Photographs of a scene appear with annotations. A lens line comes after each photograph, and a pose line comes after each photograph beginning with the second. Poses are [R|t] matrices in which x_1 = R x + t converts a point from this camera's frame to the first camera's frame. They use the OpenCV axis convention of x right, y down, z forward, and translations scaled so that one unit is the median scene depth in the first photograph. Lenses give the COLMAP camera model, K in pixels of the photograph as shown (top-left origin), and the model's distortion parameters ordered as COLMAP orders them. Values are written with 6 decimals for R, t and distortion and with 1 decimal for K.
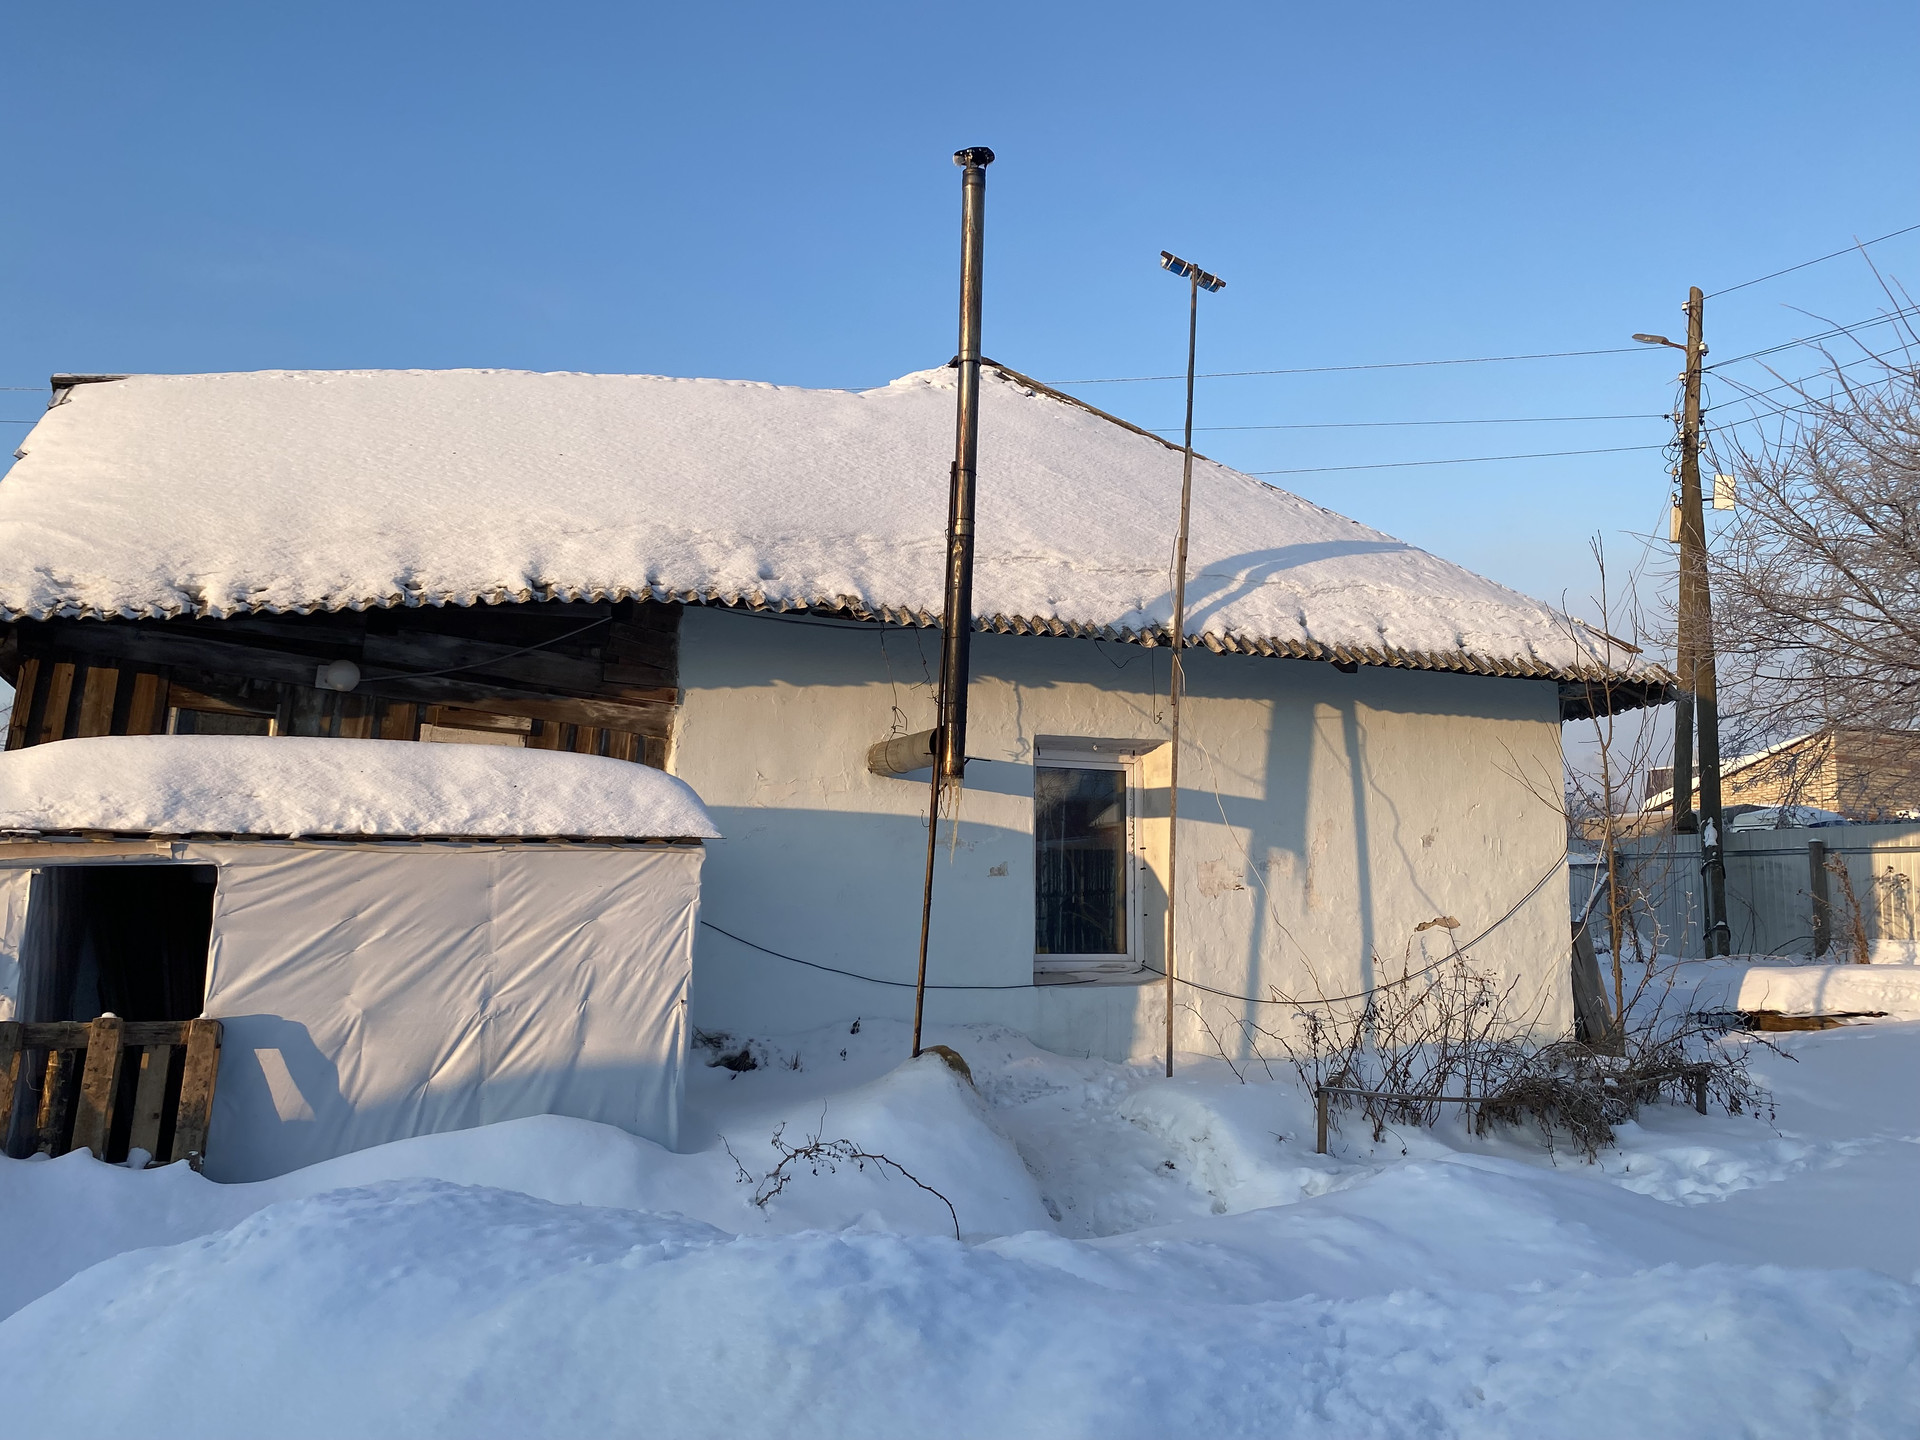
lens RADIAL K [[1460.5, 0, 961.1], [0, 1460.5, 717.0], [0, 0, 1]] dist [0.034683, -0.005702]
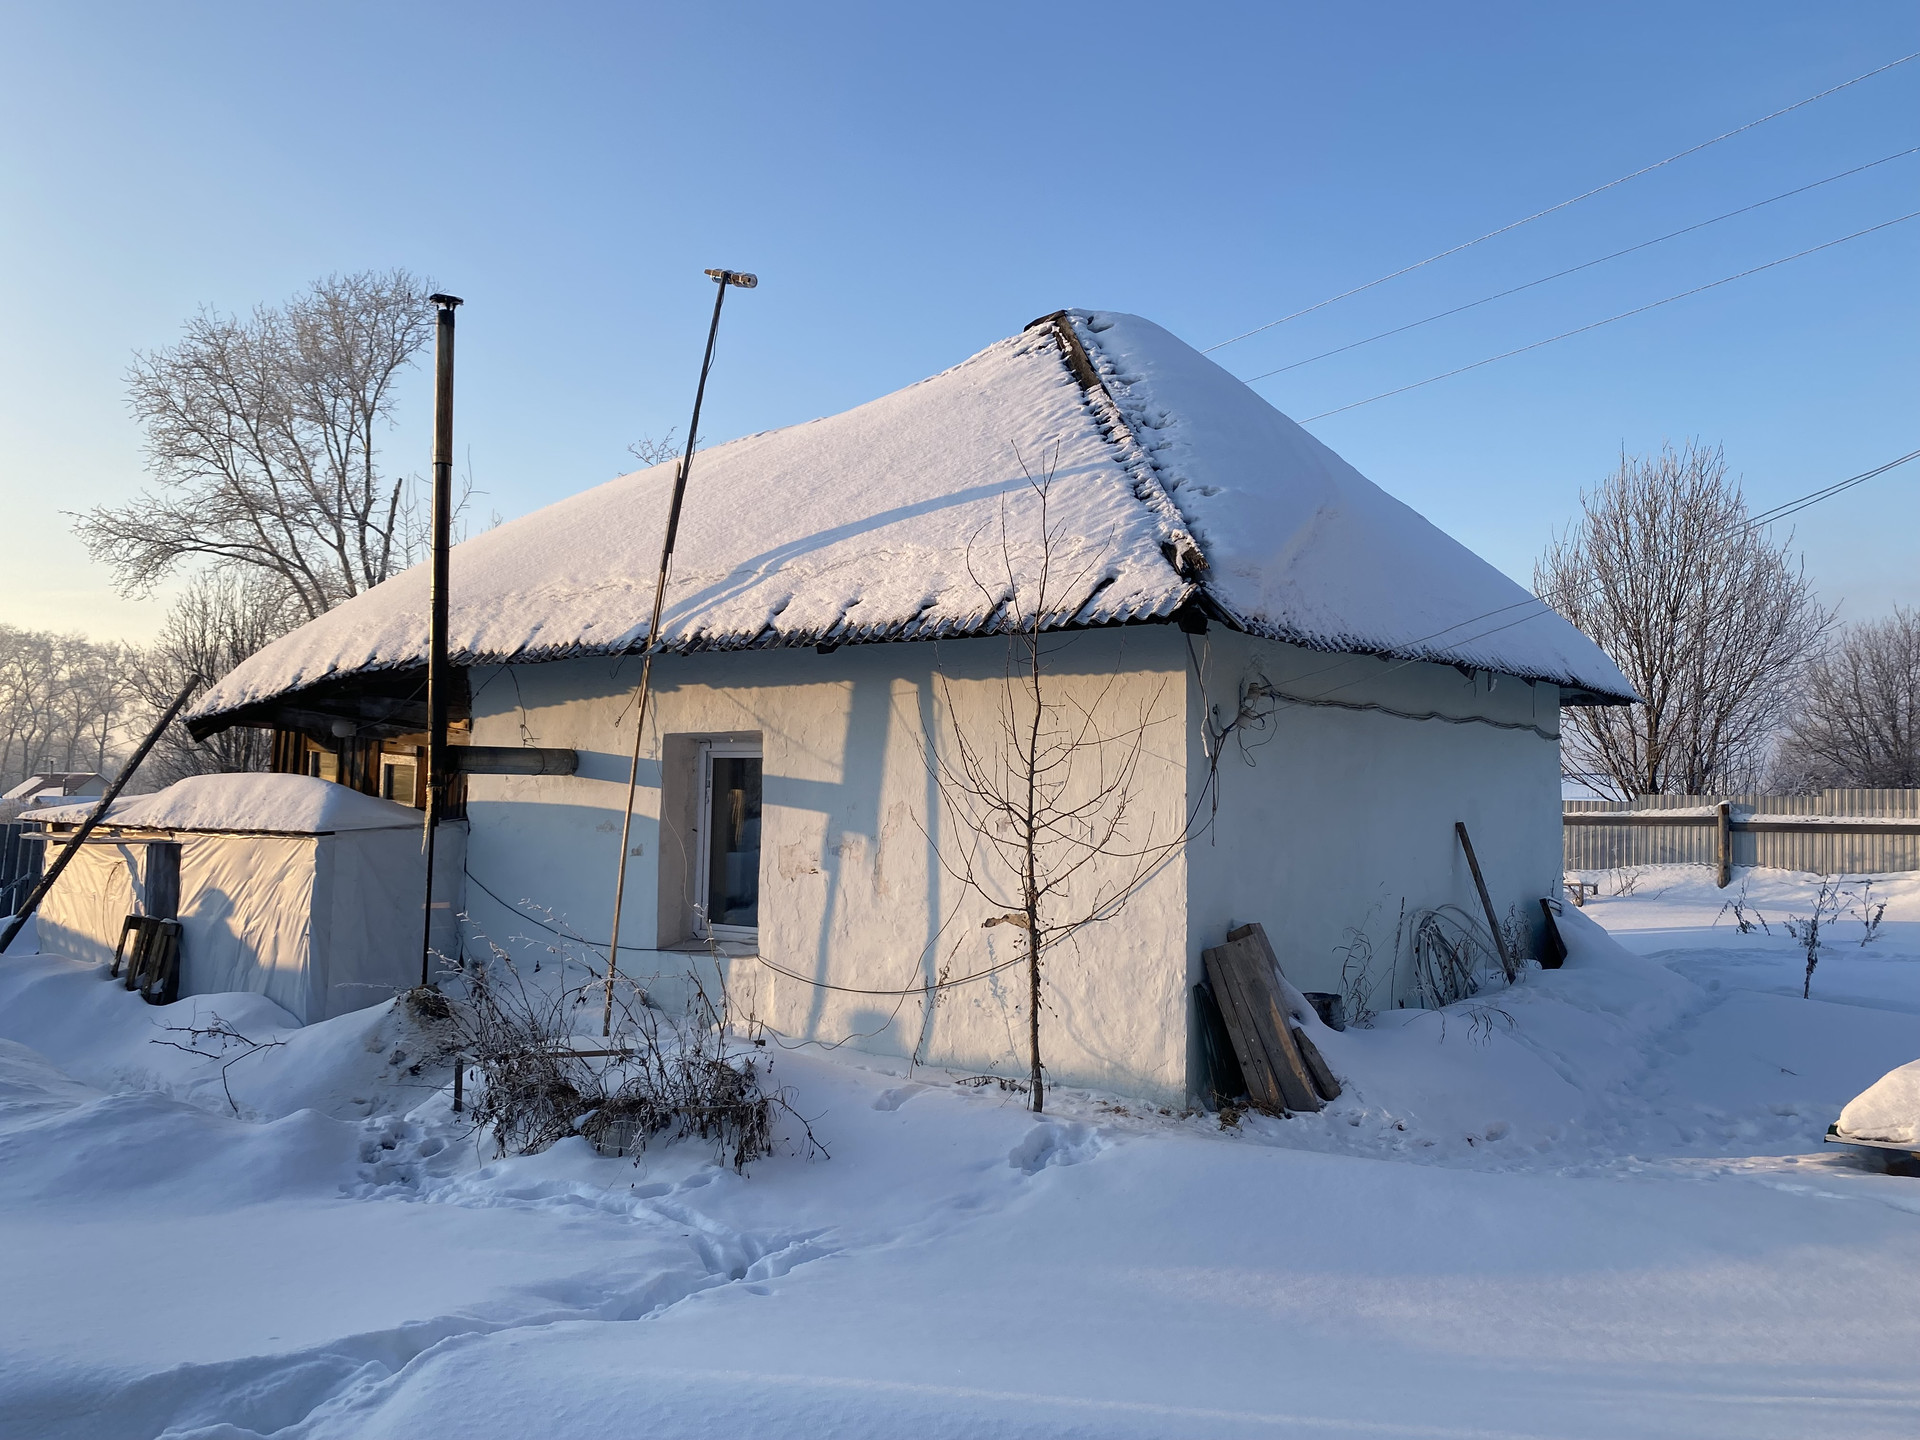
lens RADIAL K [[1460.5, 0, 961.3], [0, 1460.5, 723.4], [0, 0, 1]] dist [0.034683, -0.005702]
pose [[0.532767, -0.044689, -0.845081, 1.096199], [0.093328, 0.995616, 0.006188, 0.017908], [0.841100, -0.082167, 0.534602, 0.551862]]
